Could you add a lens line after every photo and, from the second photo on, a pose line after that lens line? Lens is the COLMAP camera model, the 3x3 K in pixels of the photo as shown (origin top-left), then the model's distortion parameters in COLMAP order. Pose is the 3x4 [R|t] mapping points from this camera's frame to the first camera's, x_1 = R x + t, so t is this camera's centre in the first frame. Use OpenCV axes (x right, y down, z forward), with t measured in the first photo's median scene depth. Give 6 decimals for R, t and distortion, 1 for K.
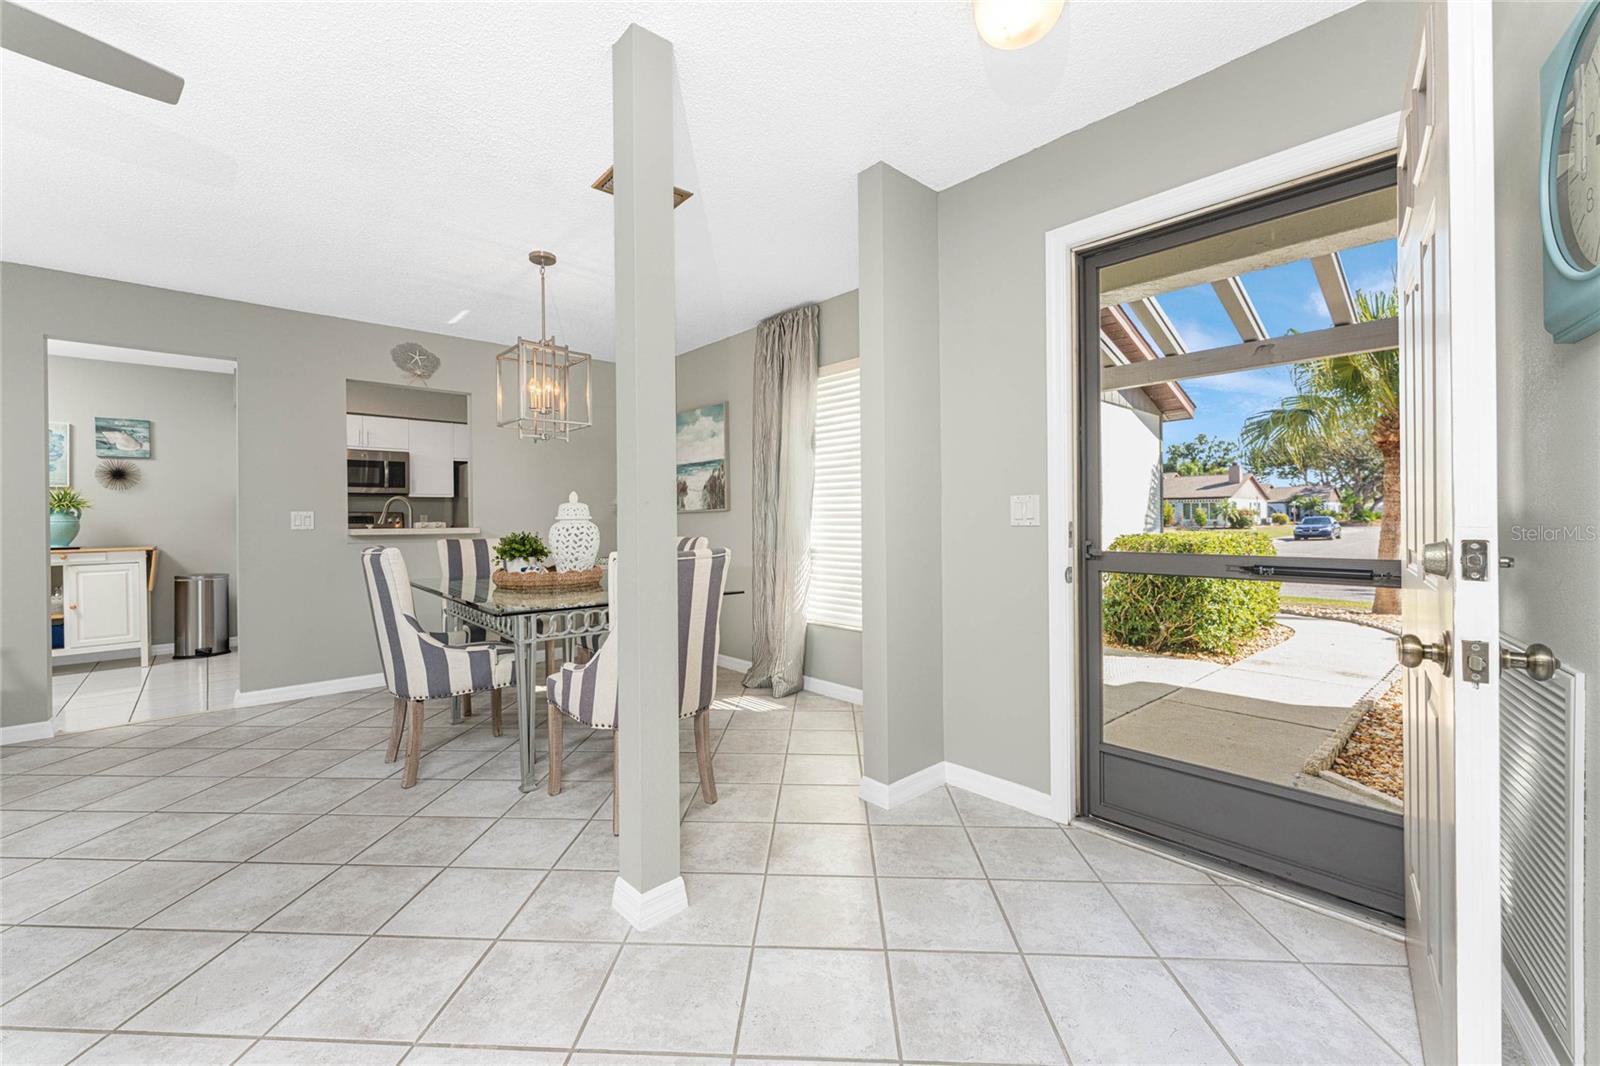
lens RADIAL K [[656.9, 0, 803.9], [0, 656.9, 531.4], [0, 0, 1]] dist [-0.000428, -0.000137]
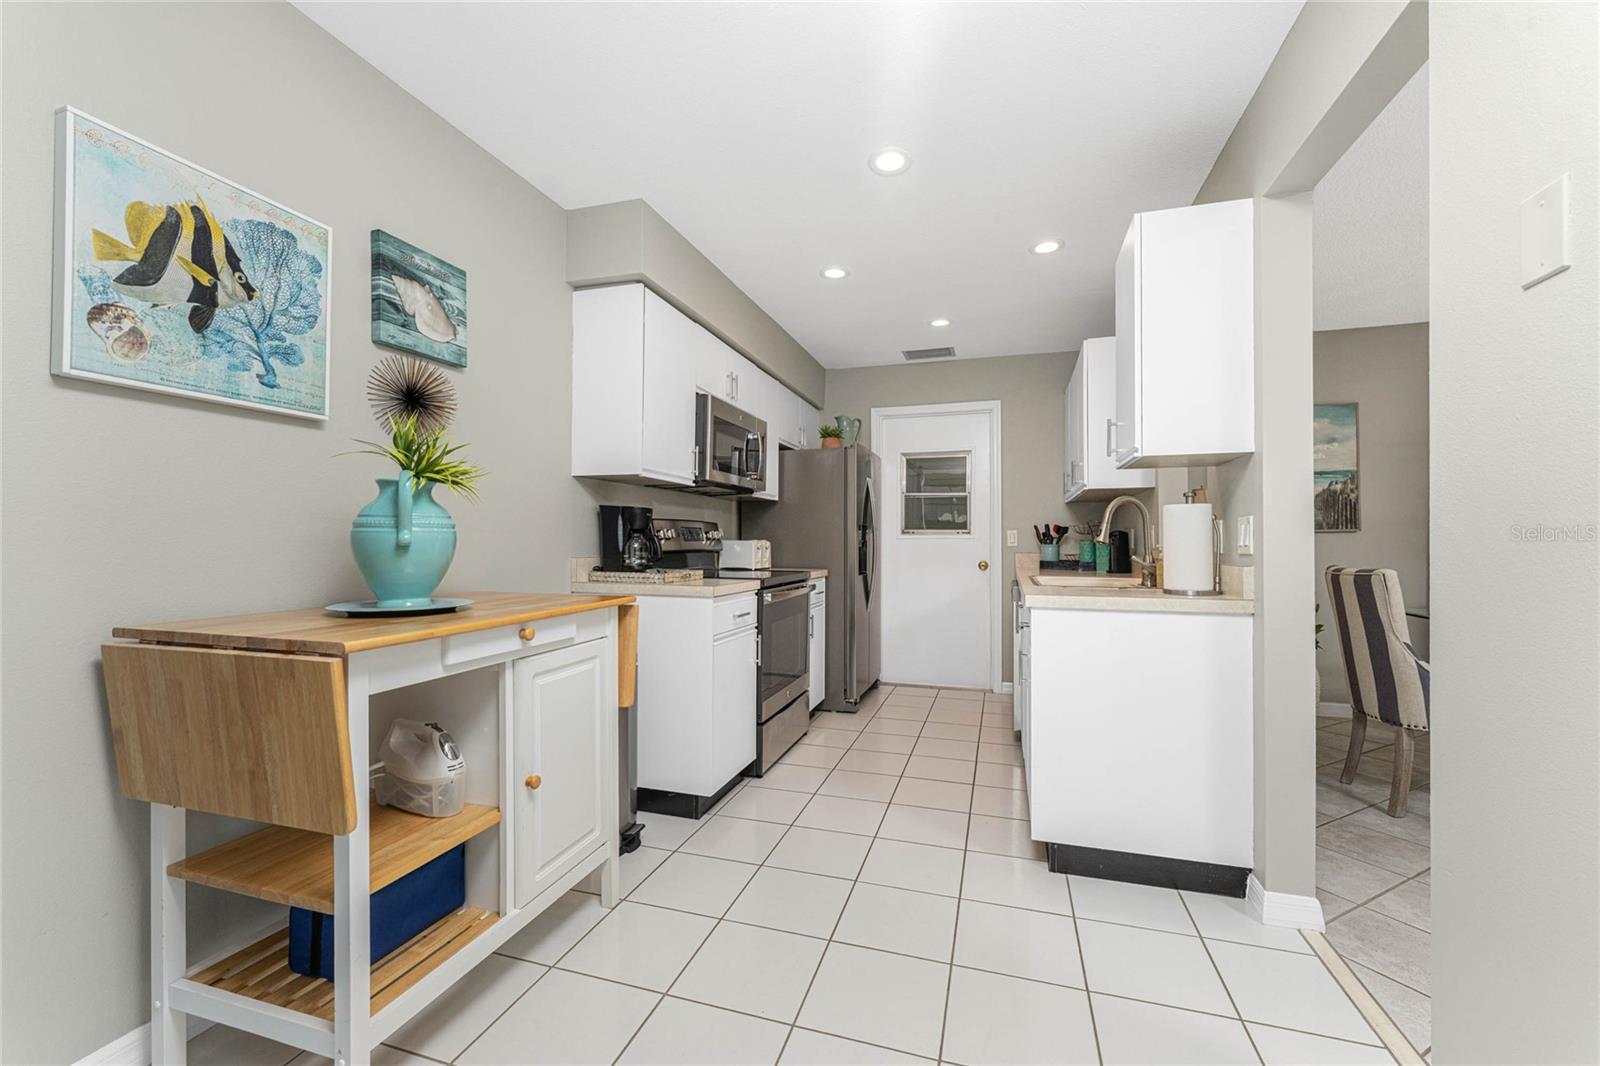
lens RADIAL K [[652.3, 0, 801.3], [0, 652.3, 543.8], [0, 0, 1]] dist [0.019838, 0.000026]
pose [[0.857970, 0.010554, 0.513591, -1.124507], [-0.001546, 0.999837, -0.017963, 0.000400], [-0.513697, 0.014618, 0.857847, 0.615834]]
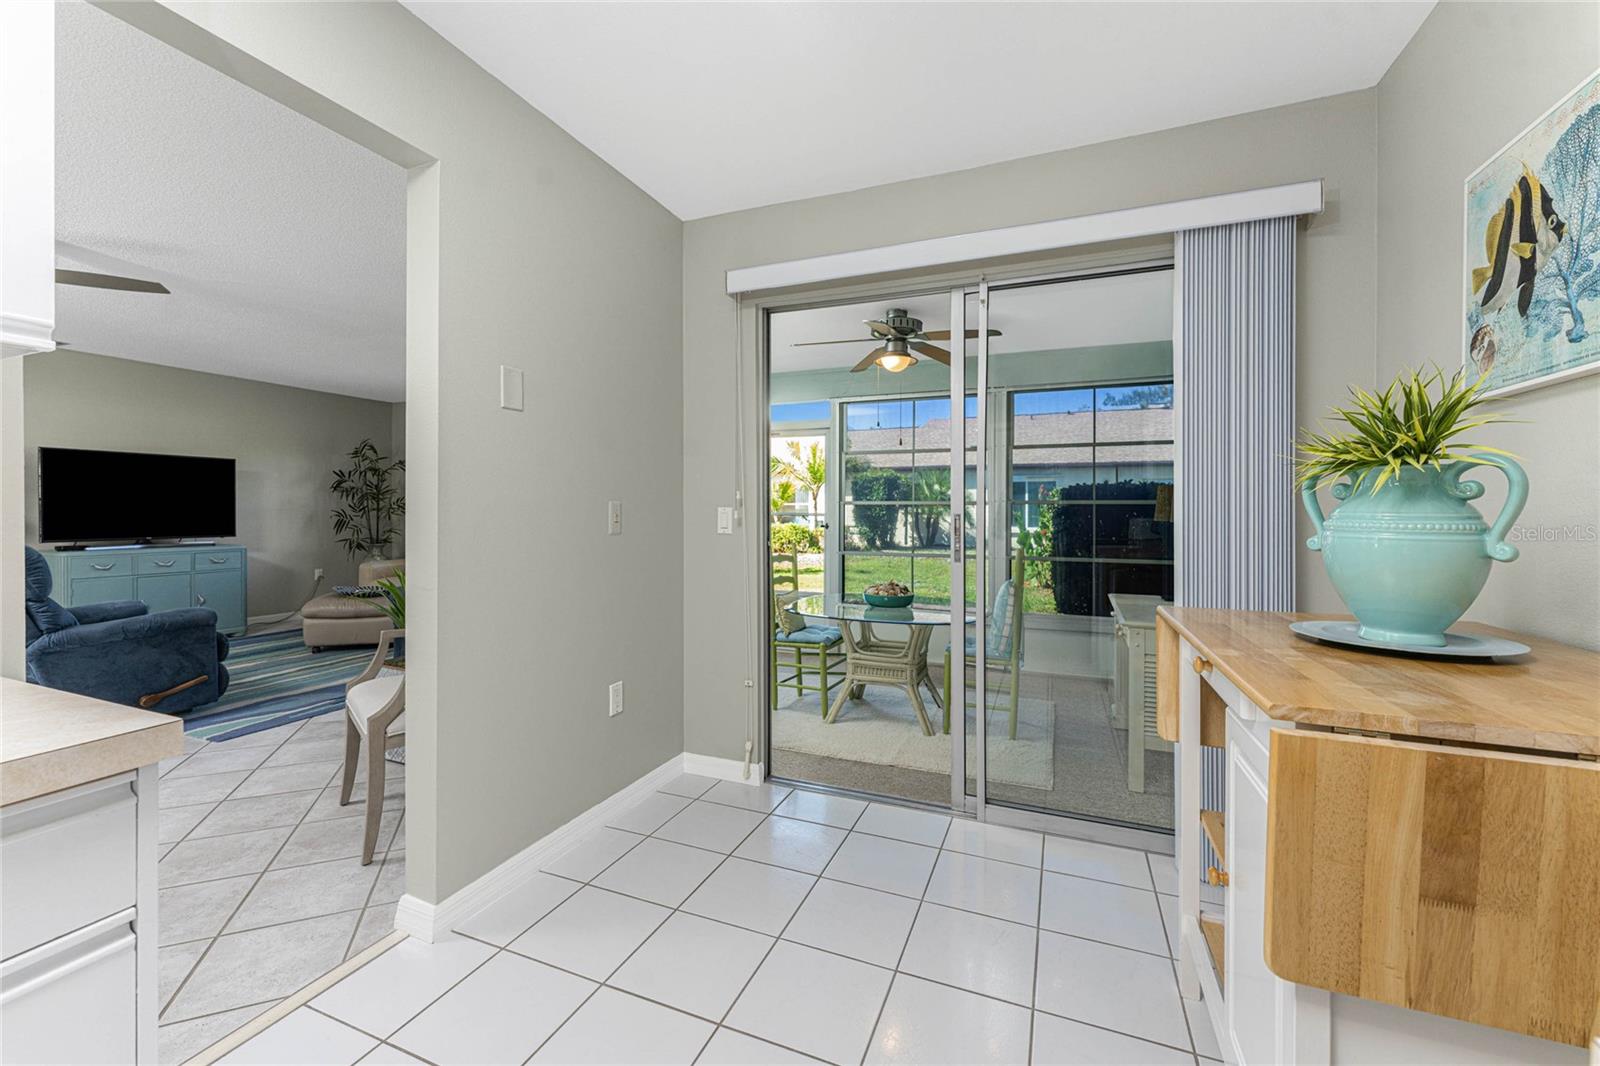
lens RADIAL K [[653.2, 0, 792.6], [0, 653.2, 504.8], [0, 0, 1]] dist [-0.001027, -0.000339]
pose [[-0.904944, 0.003075, -0.425519, -0.837521], [-0.003328, 0.999892, 0.014304, -0.024360], [0.425517, 0.014360, -0.904837, 1.101062]]
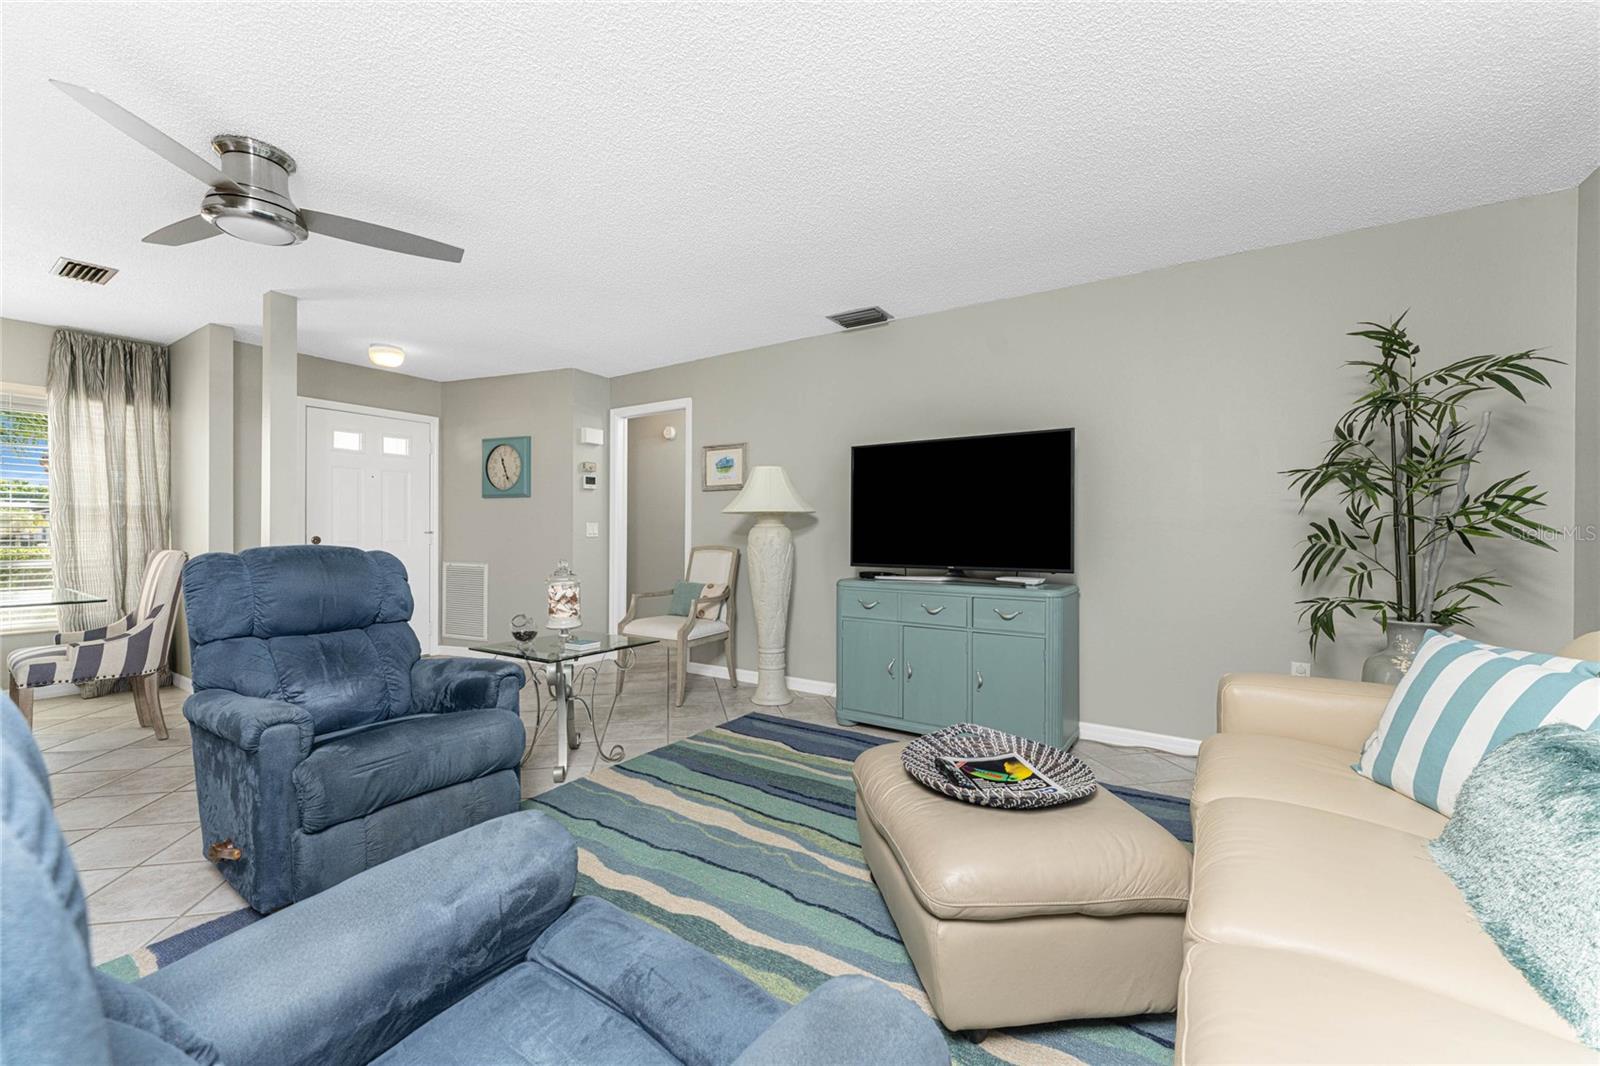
lens RADIAL K [[634.7, 0, 800.0], [0, 634.7, 533.0], [0, 0, 1]] dist [0.000220, -0.000061]
pose [[-0.244533, 0.008769, 0.969601, -0.953640], [0.021672, 0.999759, -0.003576, 0.012292], [-0.969399, 0.020139, -0.244664, -0.023448]]
